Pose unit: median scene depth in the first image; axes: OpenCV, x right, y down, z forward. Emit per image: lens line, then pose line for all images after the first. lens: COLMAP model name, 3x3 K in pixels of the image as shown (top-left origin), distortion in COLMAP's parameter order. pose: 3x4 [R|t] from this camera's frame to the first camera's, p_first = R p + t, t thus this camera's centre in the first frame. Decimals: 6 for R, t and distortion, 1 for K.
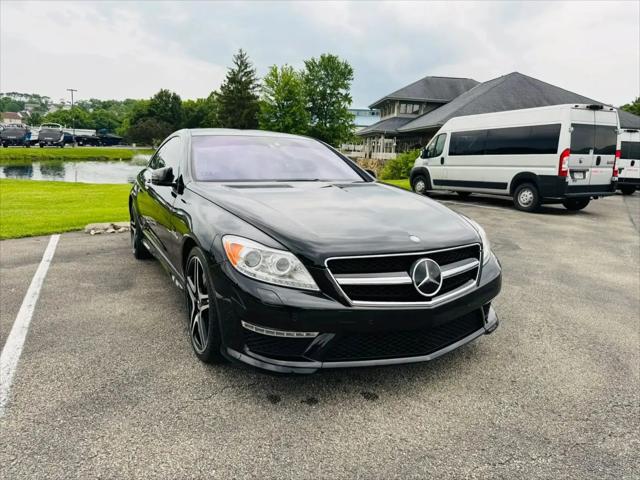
lens RADIAL K [[450.5, 0, 320.8], [0, 450.5, 245.3], [0, 0, 1]] dist [0.053222, -0.078135]
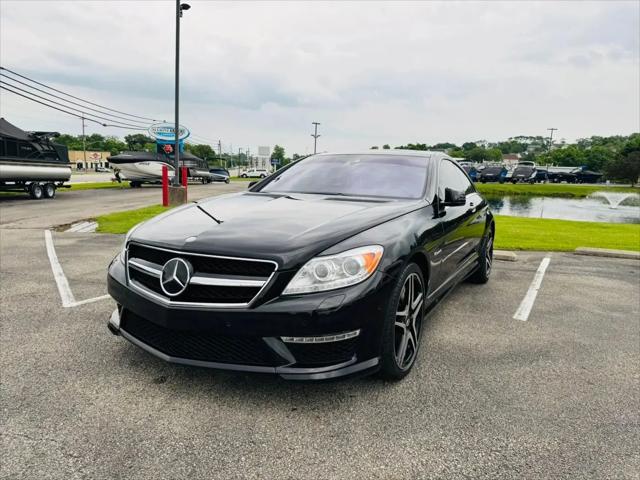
lens RADIAL K [[450.5, 0, 317.9], [0, 450.5, 241.3], [0, 0, 1]] dist [0.053222, -0.078135]
pose [[0.544002, 0.106818, -0.832257, 0.066654], [-0.180841, 0.983480, 0.008021, -0.003875], [0.819365, 0.146142, 0.554332, 0.037434]]
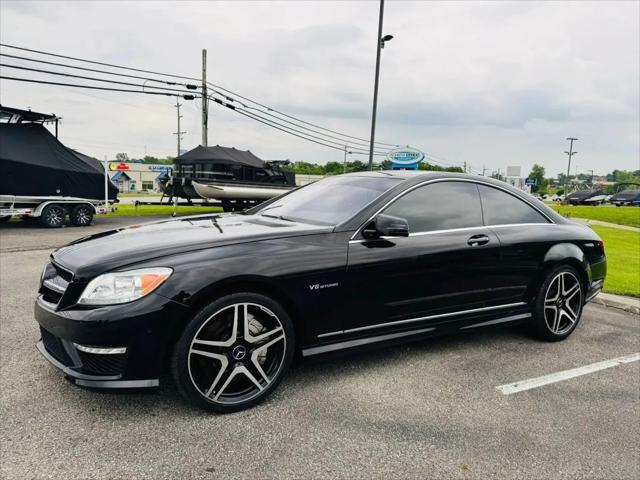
lens RADIAL K [[450.5, 0, 320.2], [0, 450.5, 241.1], [0, 0, 1]] dist [0.053222, -0.078135]
pose [[0.038034, 0.085036, -0.995652, 0.079815], [-0.232915, 0.969684, 0.073920, -0.015728], [0.971753, 0.229091, 0.056687, 0.088224]]
